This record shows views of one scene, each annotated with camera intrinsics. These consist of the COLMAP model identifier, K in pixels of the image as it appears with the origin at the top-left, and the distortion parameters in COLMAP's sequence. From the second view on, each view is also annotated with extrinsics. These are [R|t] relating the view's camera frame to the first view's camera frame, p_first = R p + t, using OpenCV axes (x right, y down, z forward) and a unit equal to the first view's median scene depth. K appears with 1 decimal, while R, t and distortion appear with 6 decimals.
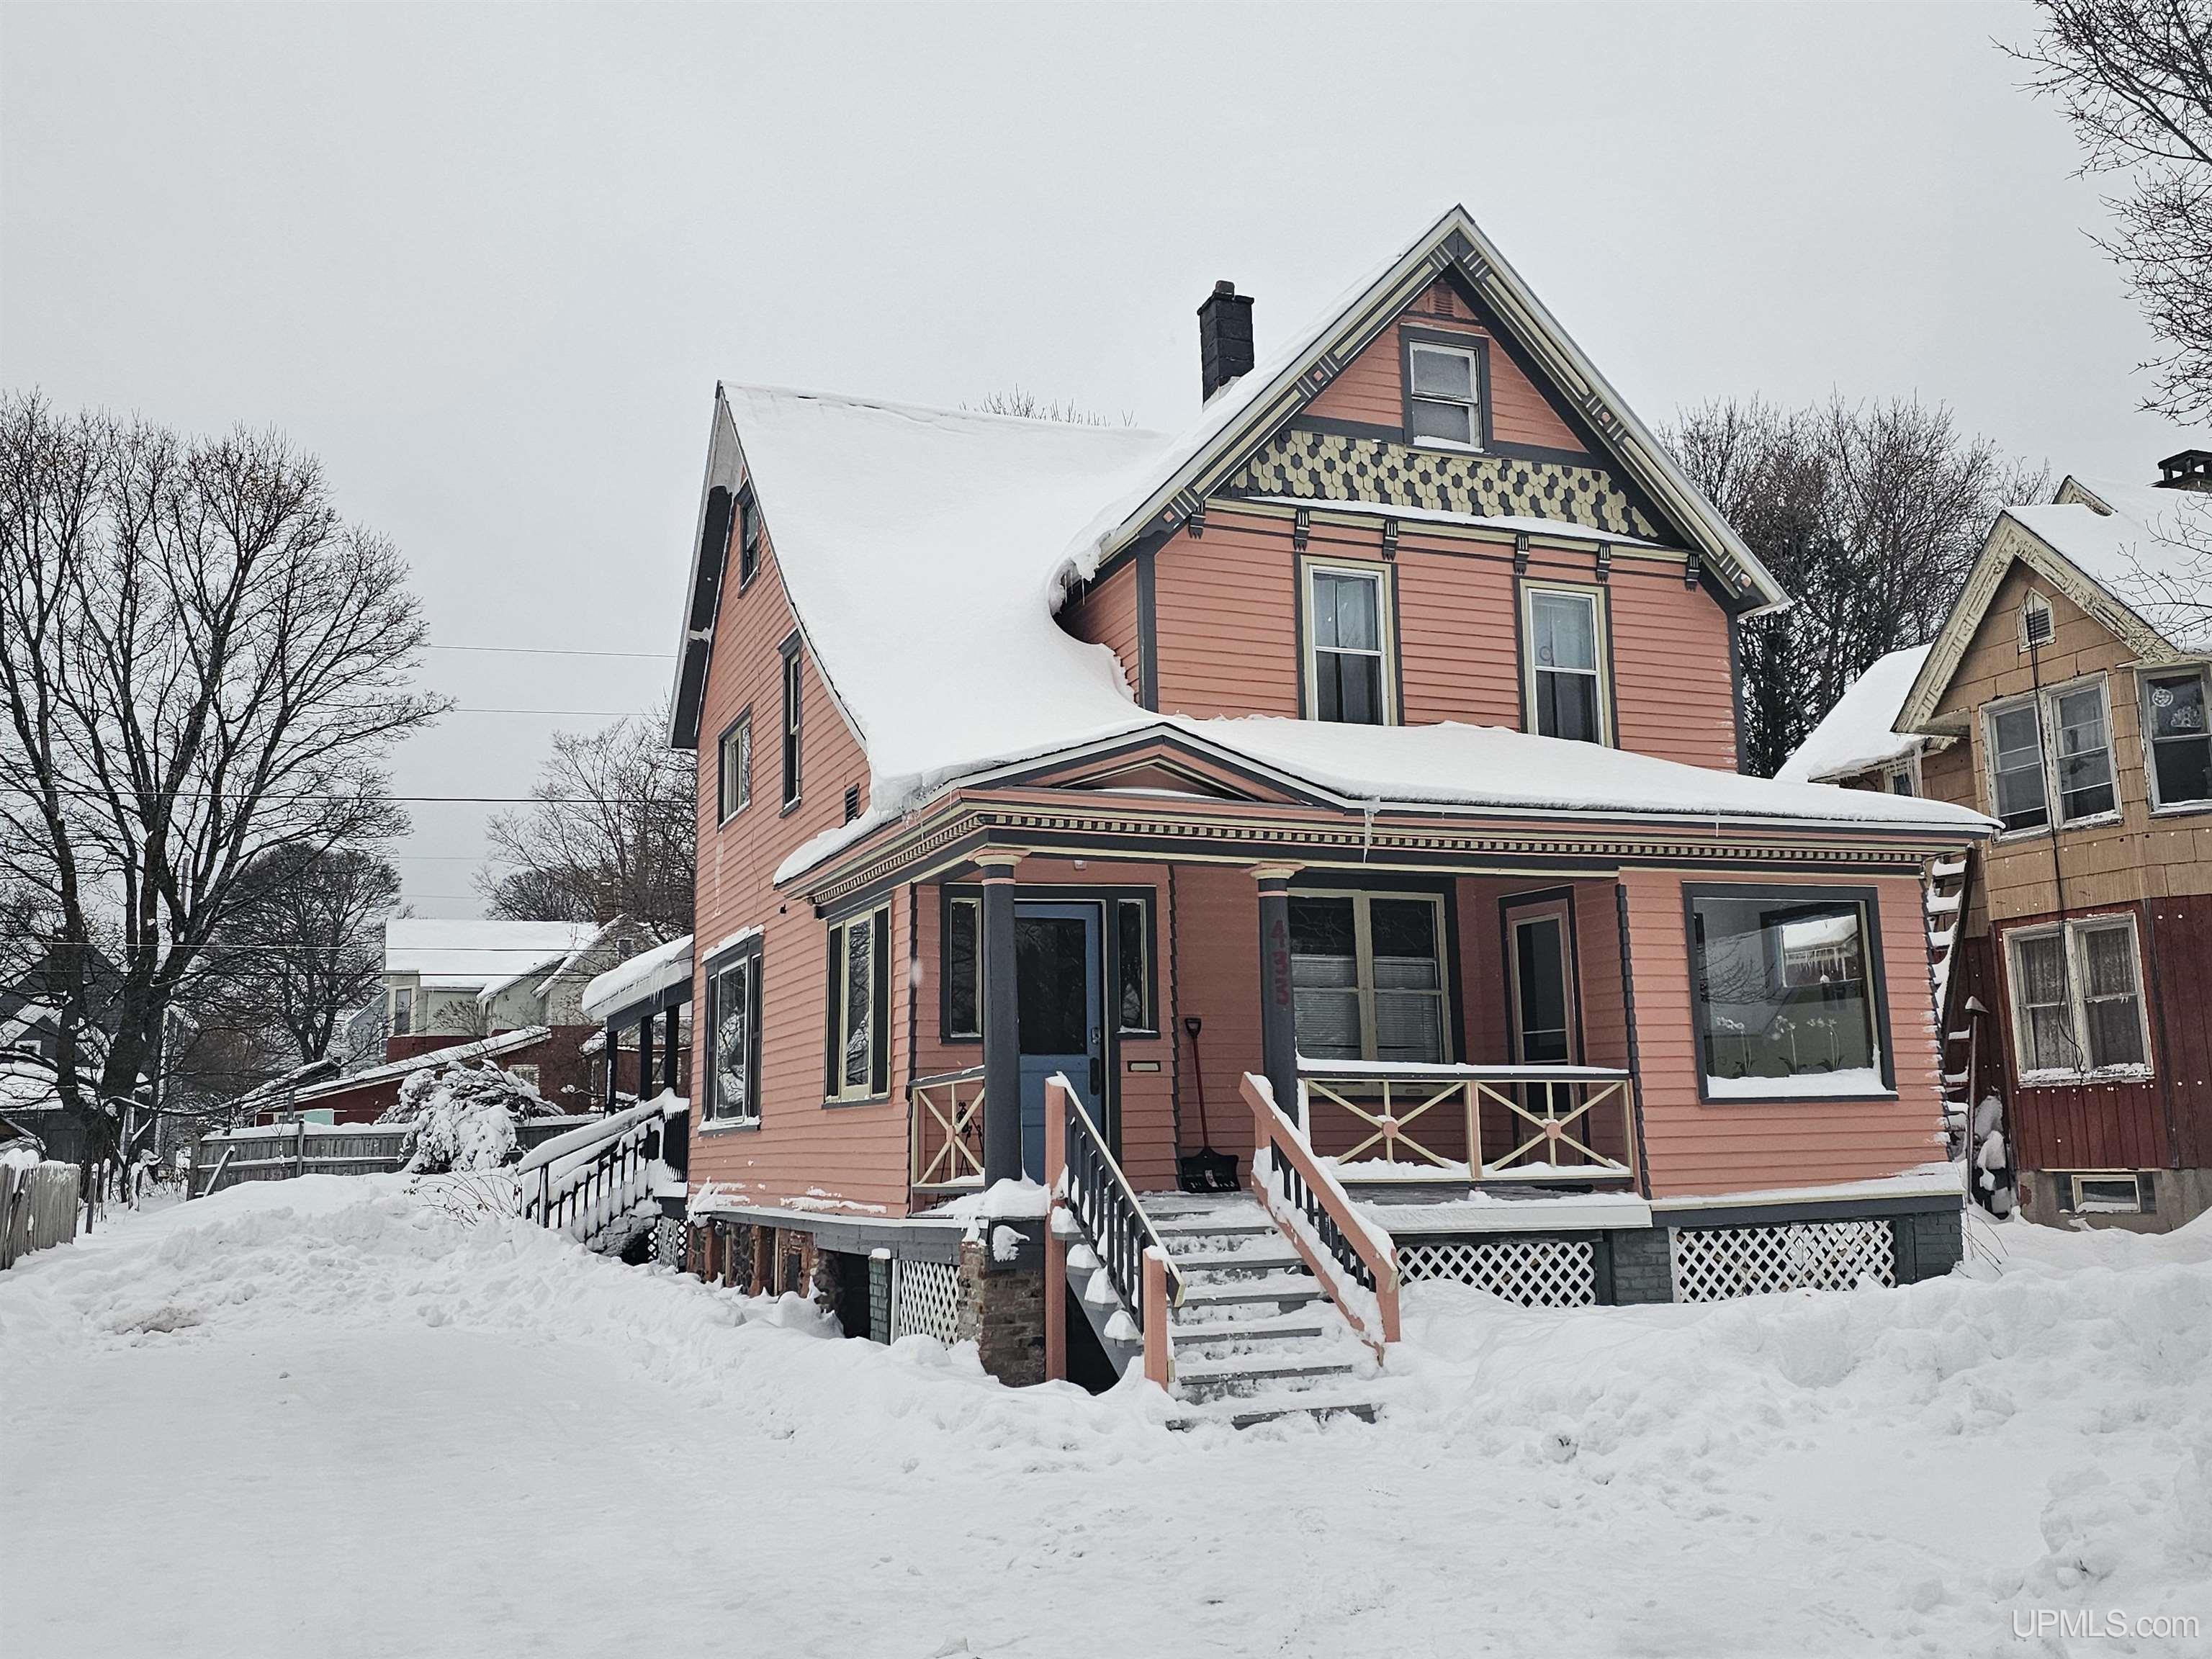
lens RADIAL K [[1936.2, 0, 1106.0], [0, 1936.2, 829.5], [0, 0, 1]] dist [0.049273, -0.006657]
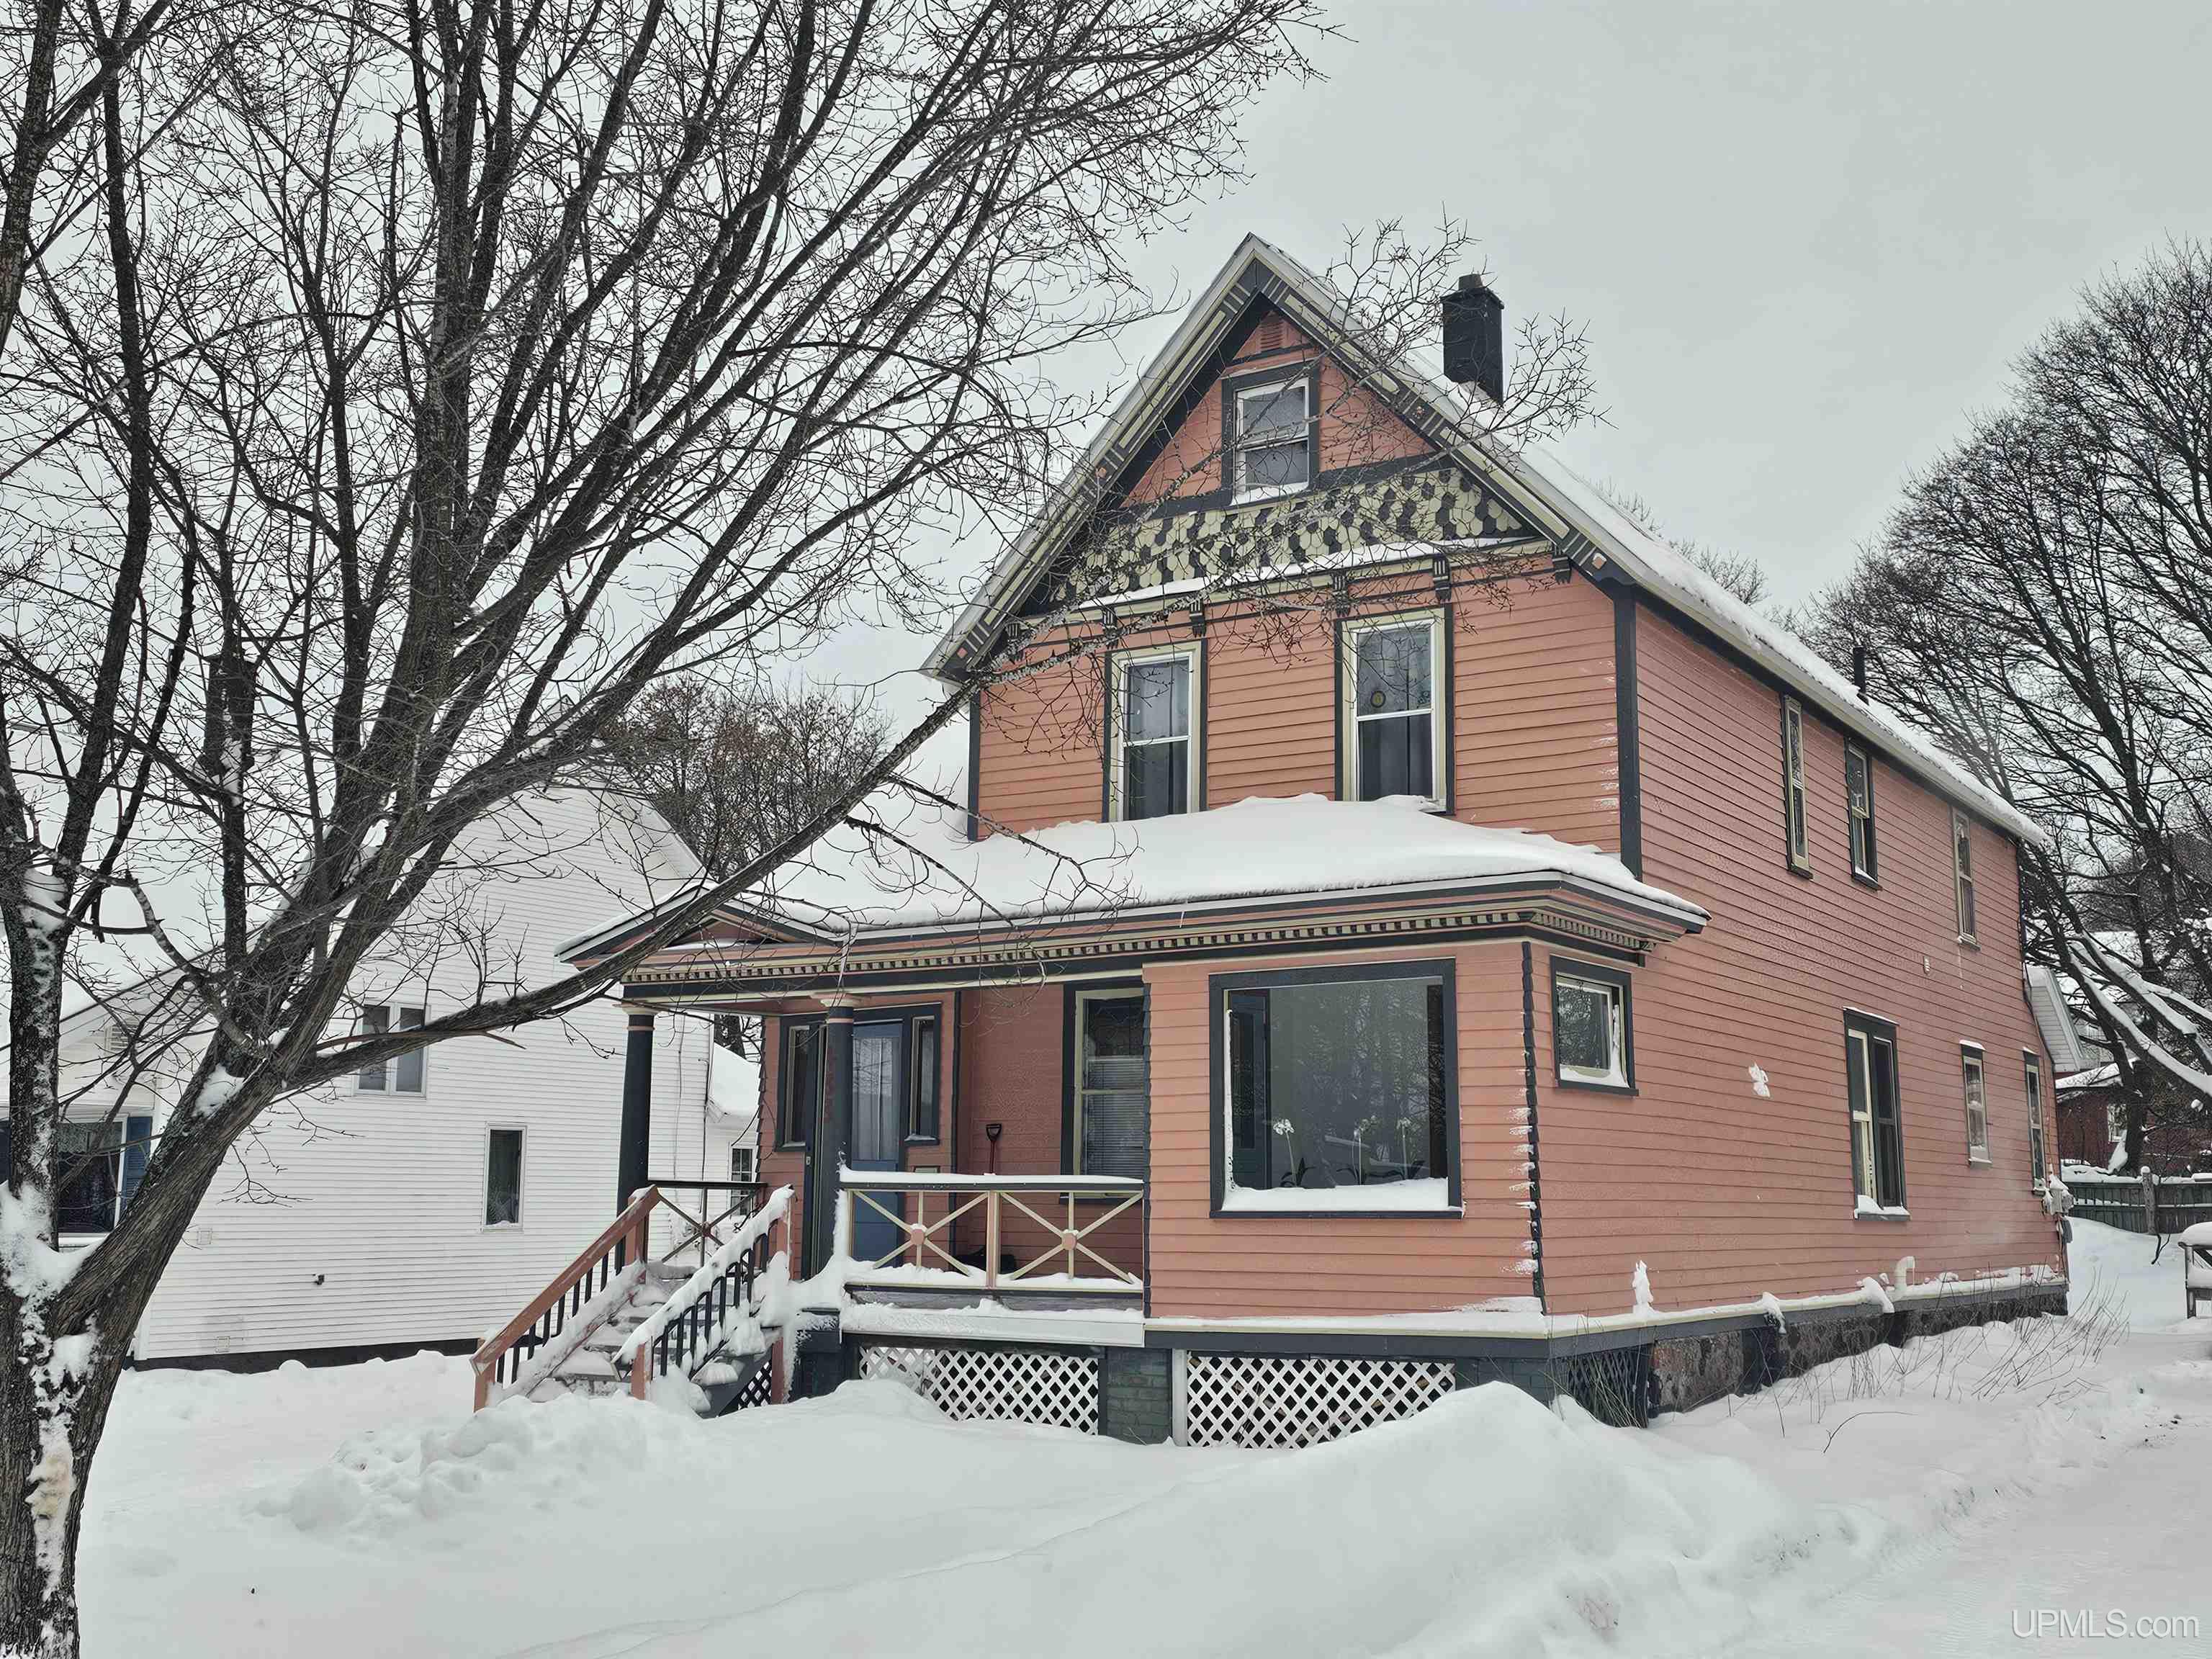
lens RADIAL K [[2298.5, 0, 1106.0], [0, 2298.5, 829.5], [0, 0, 1]] dist [0.095947, -0.002045]
pose [[0.592093, -0.107447, -0.798674, 1.164091], [0.112733, 0.992370, -0.049931, 0.007961], [0.797945, -0.060473, 0.599689, 0.318556]]
